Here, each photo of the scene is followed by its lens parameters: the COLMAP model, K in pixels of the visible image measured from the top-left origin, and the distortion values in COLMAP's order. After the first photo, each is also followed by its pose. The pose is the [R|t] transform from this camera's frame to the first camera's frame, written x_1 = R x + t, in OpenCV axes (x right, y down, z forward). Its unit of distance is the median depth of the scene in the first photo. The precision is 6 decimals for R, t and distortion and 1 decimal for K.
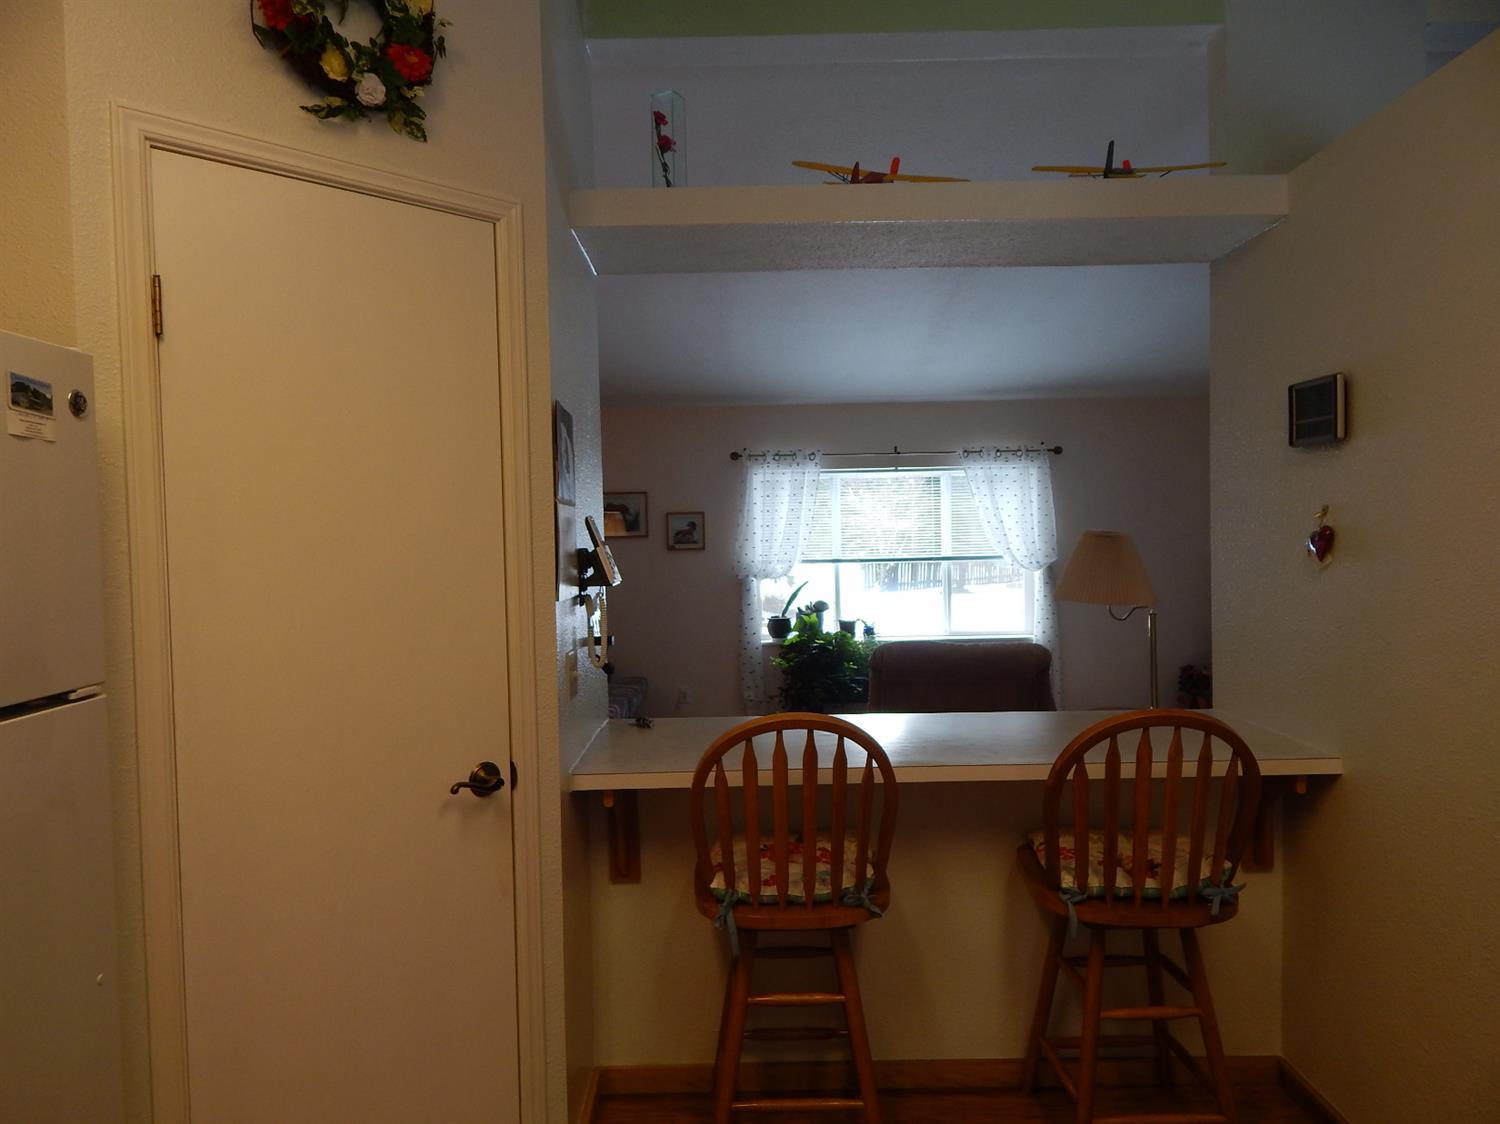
lens RADIAL K [[996.0, 0, 752.3], [0, 996.0, 561.7], [0, 0, 1]] dist [0.020366, -0.001591]
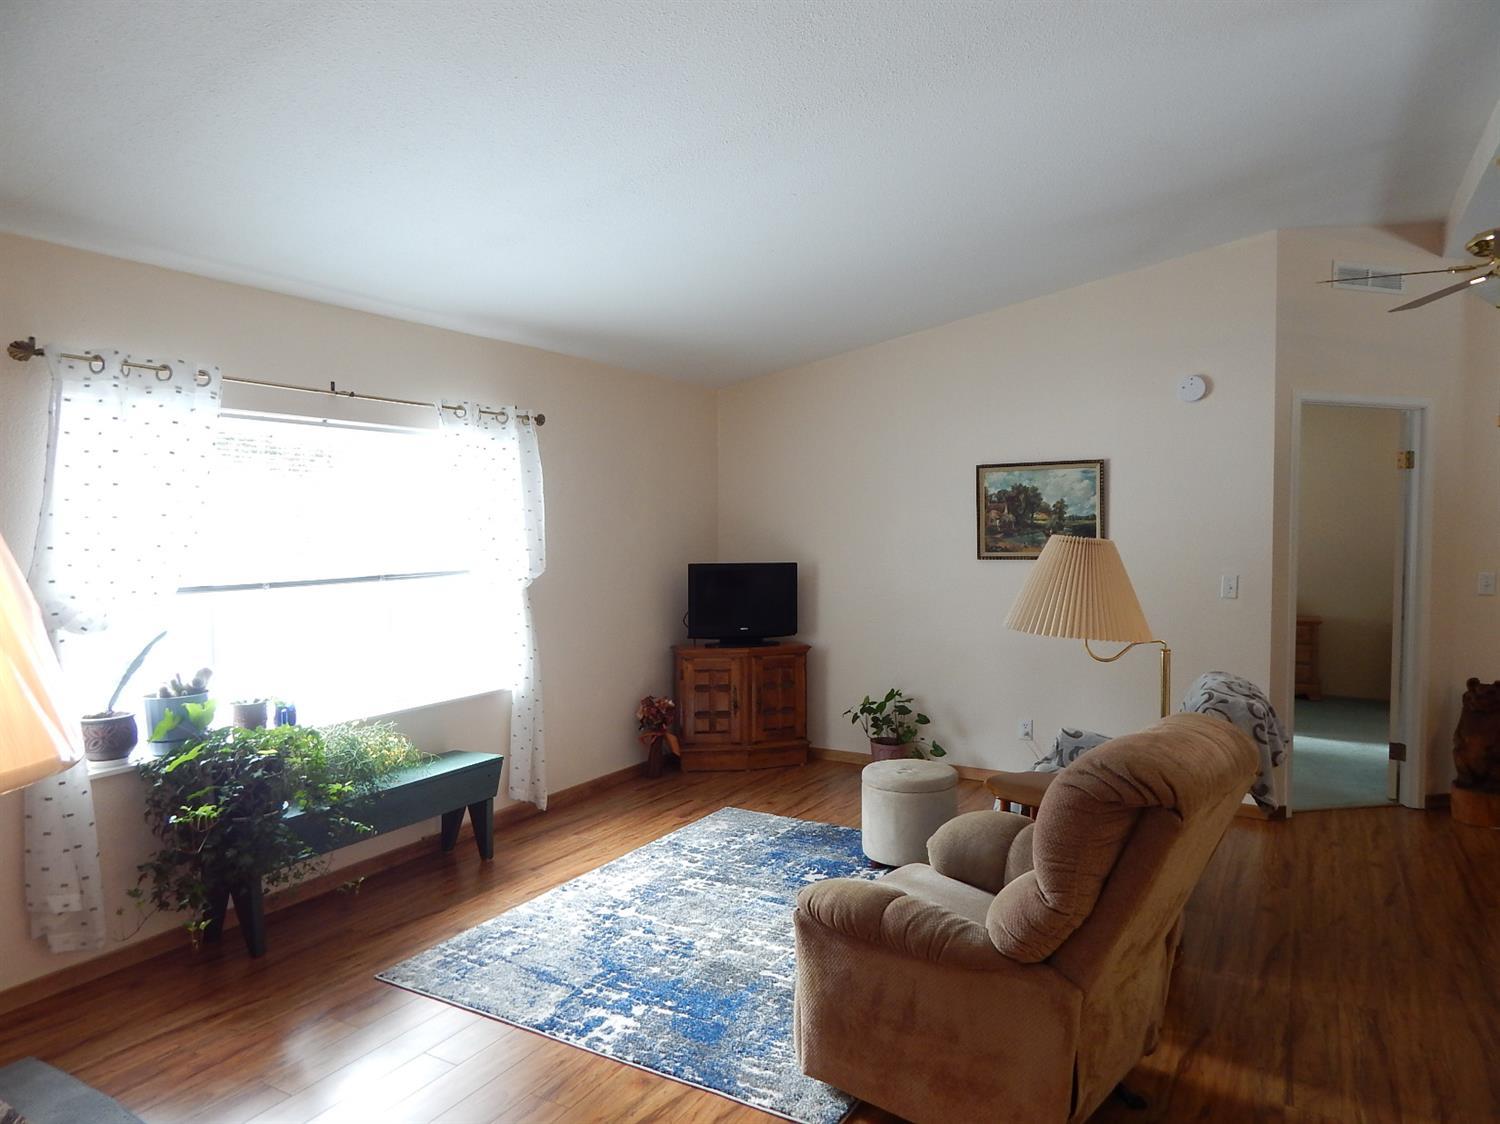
lens RADIAL K [[996.0, 0, 749.1], [0, 996.0, 564.0], [0, 0, 1]] dist [0.020366, -0.001591]
pose [[0.508751, -0.017037, 0.860745, -0.224223], [0.023484, 0.999707, 0.005907, -0.010381], [-0.860593, 0.017208, 0.509002, 0.508023]]
